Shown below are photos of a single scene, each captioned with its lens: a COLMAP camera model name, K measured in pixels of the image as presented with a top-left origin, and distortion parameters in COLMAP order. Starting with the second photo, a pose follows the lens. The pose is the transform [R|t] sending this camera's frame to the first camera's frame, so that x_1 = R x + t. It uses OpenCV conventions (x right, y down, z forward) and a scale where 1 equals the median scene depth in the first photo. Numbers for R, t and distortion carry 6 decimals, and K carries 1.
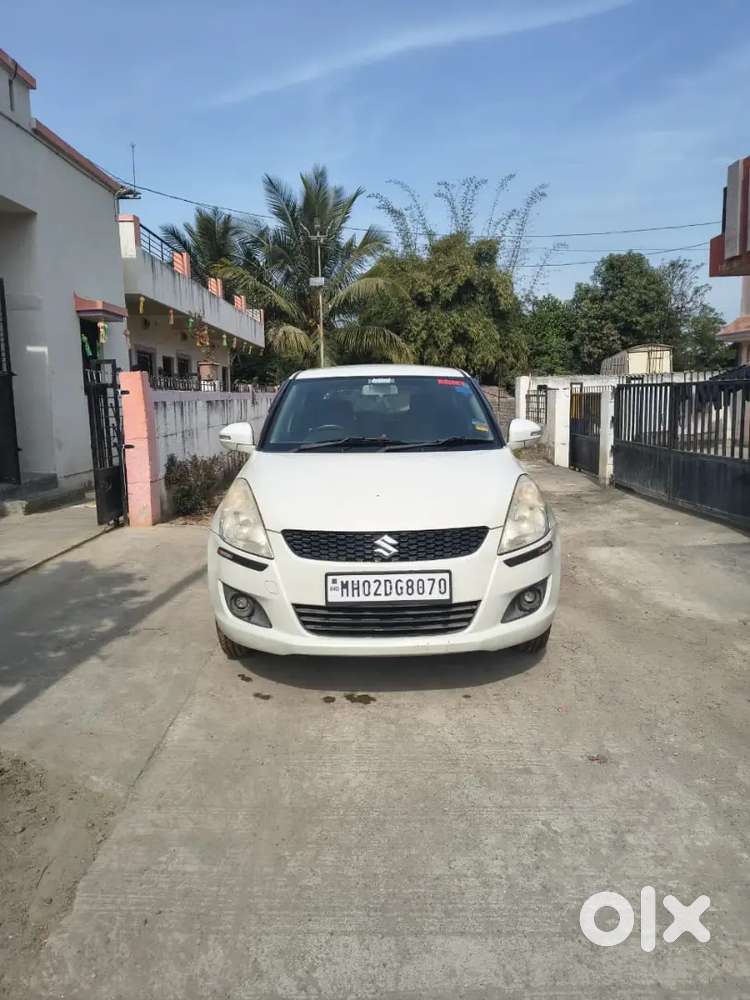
lens RADIAL K [[692.5, 0, 374.6], [0, 692.5, 505.7], [0, 0, 1]] dist [0.049333, -0.047964]
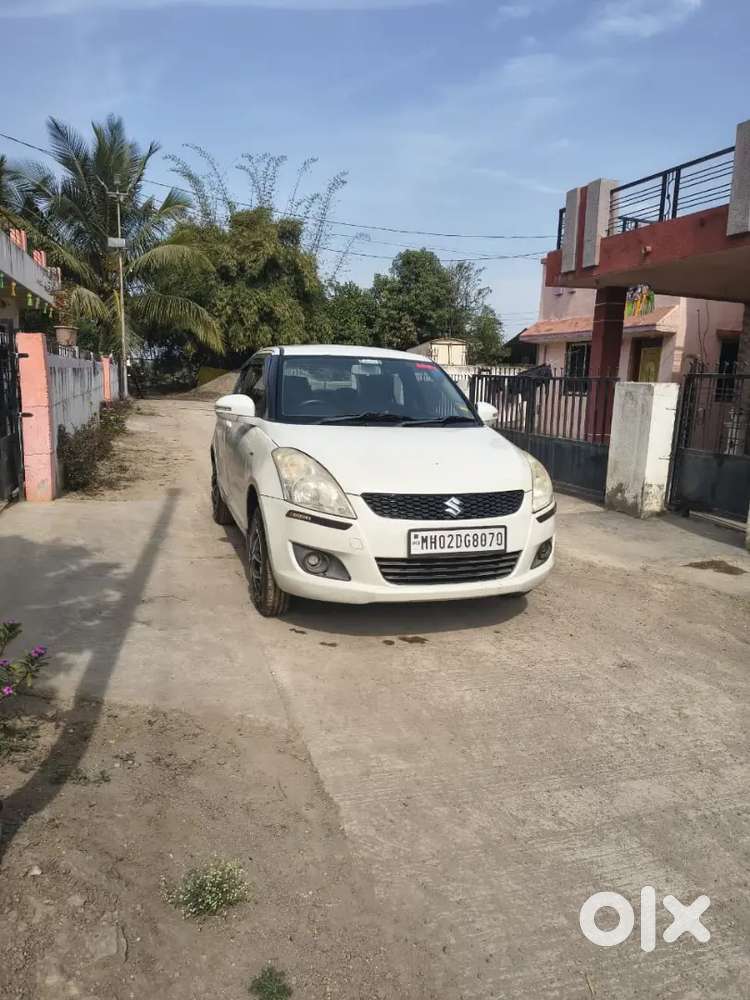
lens RADIAL K [[692.5, 0, 389.5], [0, 692.5, 508.7], [0, 0, 1]] dist [0.049333, -0.047964]
pose [[0.947424, -0.008789, 0.319861, -0.374492], [-0.001043, 0.999533, 0.030554, 0.021626], [-0.319980, -0.029281, 0.946972, -0.062777]]
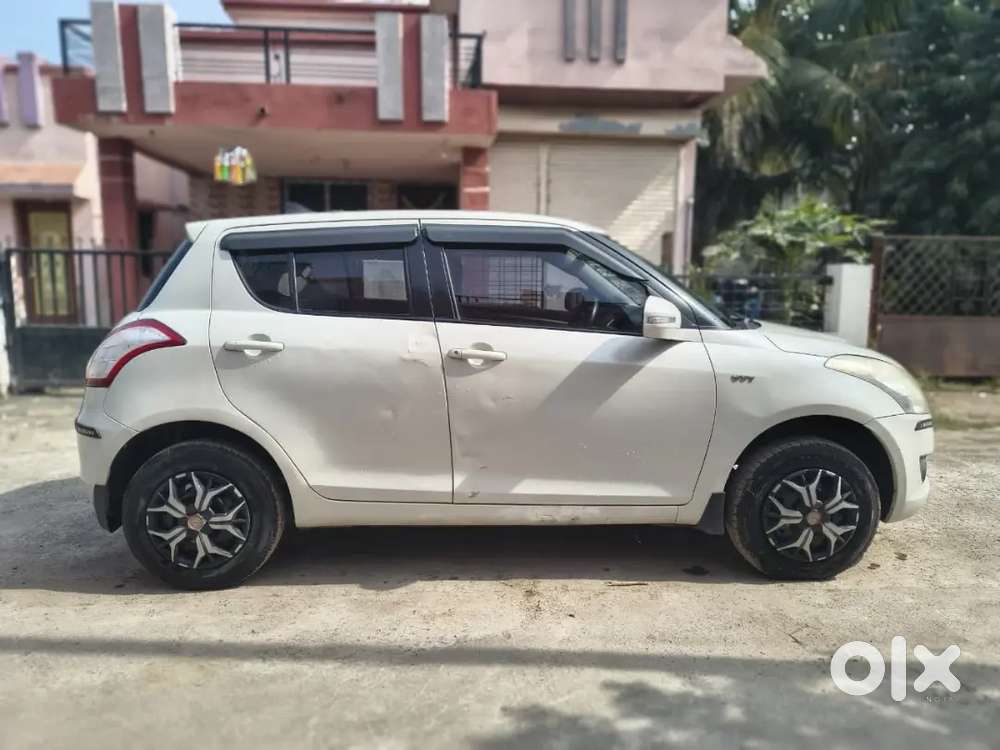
lens RADIAL K [[692.5, 0, 503.2], [0, 692.5, 378.2], [0, 0, 1]] dist [0.049333, -0.047964]
pose [[-0.067379, -0.132544, 0.988884, -0.972683], [0.146616, 0.979061, 0.141217, -0.184853], [-0.986896, 0.154502, -0.046535, 1.400945]]
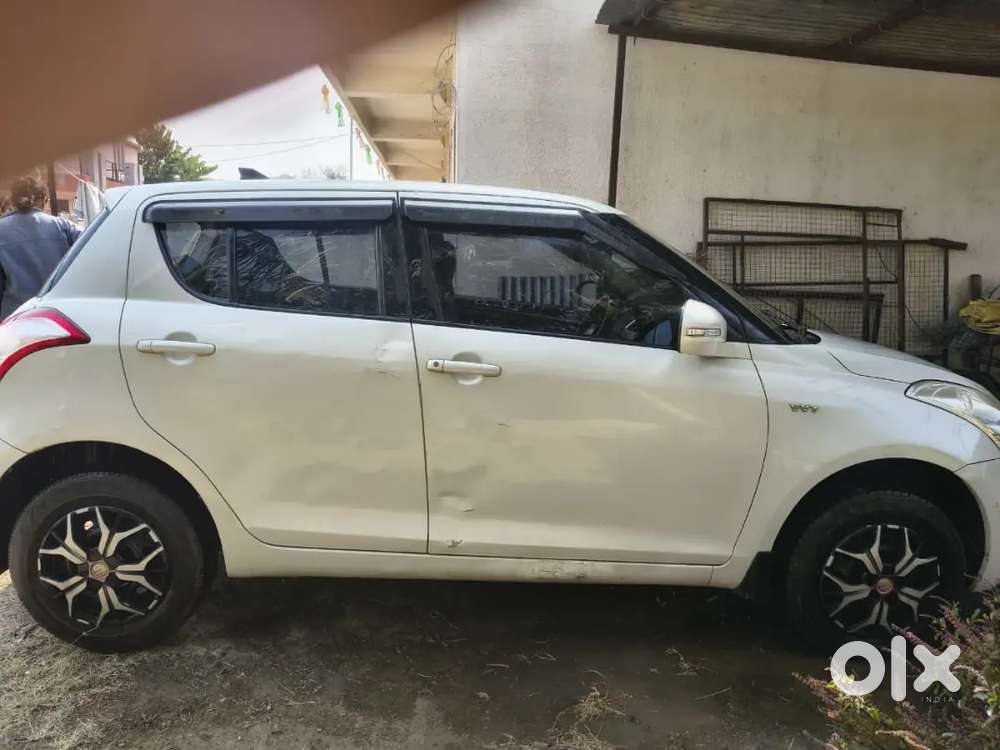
lens RADIAL K [[692.5, 0, 498.1], [0, 692.5, 360.8], [0, 0, 1]] dist [0.049333, -0.047964]
pose [[-0.053505, -0.143706, 0.988173, -0.801675], [0.115688, 0.982035, 0.149078, -0.197979], [-0.991843, 0.122296, -0.035919, 1.381390]]
